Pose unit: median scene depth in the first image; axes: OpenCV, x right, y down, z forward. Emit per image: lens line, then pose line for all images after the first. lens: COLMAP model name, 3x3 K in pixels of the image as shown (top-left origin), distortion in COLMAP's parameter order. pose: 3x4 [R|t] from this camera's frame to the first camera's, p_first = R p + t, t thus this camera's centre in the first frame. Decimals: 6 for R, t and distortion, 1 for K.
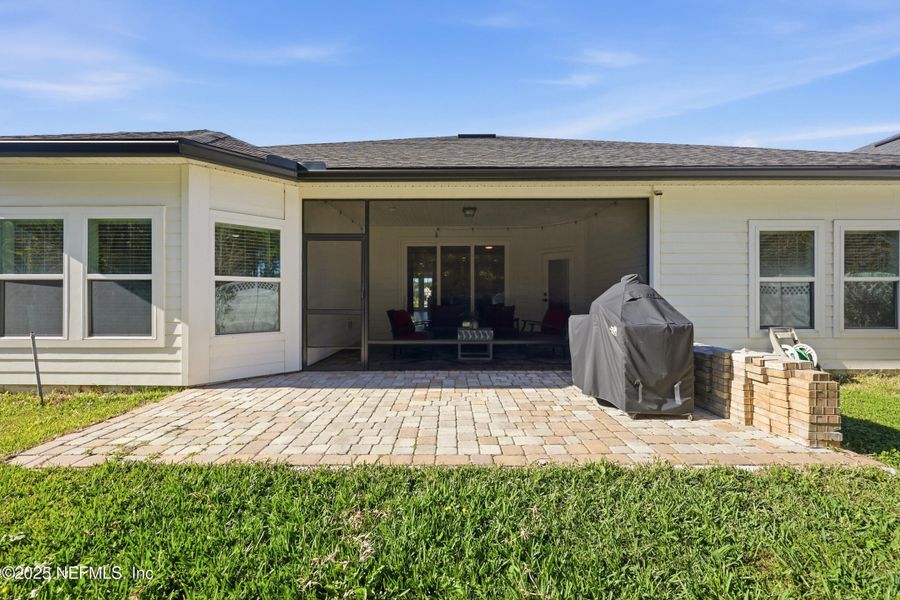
lens RADIAL K [[364.1, 0, 451.5], [0, 364.1, 296.7], [0, 0, 1]] dist [0.000099, 0.000025]
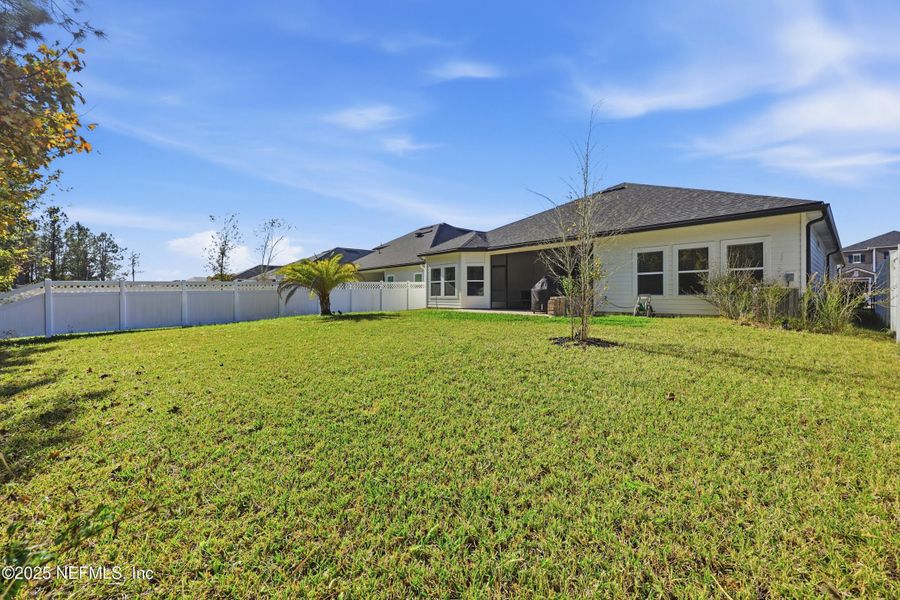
lens RADIAL K [[362.5, 0, 451.7], [0, 362.5, 300.2], [0, 0, 1]] dist [-0.000045, -0.000038]
pose [[0.676801, 0.007589, -0.736127, 1.784273], [-0.001085, 0.999956, 0.009311, 0.101184], [0.736165, -0.005504, 0.676780, -1.475332]]
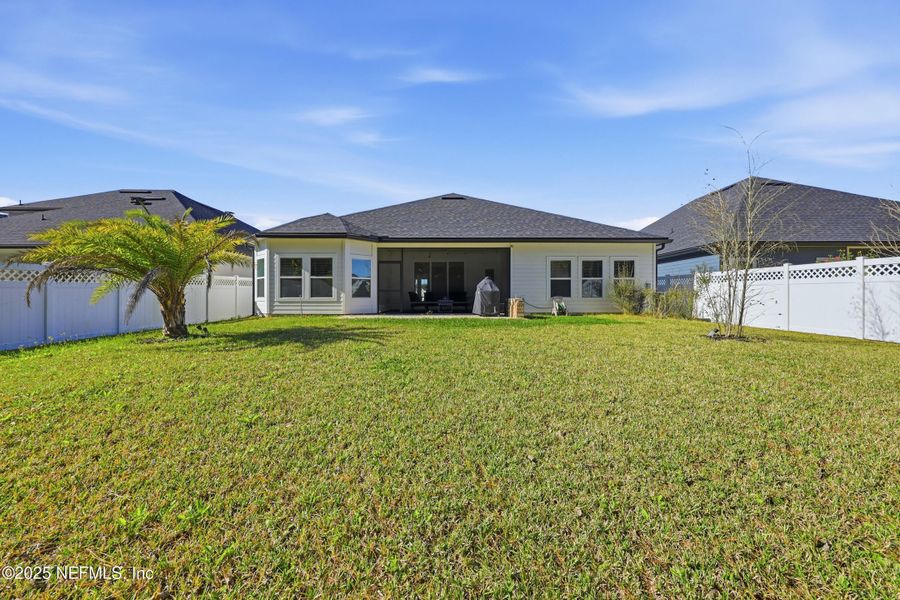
lens RADIAL K [[360.4, 0, 450.5], [0, 360.4, 298.2], [0, 0, 1]] dist [-0.001785, 0.000496]
pose [[0.999950, 0.000994, 0.009949, 0.090844], [-0.000966, 0.999996, -0.002788, 0.104027], [-0.009952, 0.002779, 0.999947, -1.655253]]
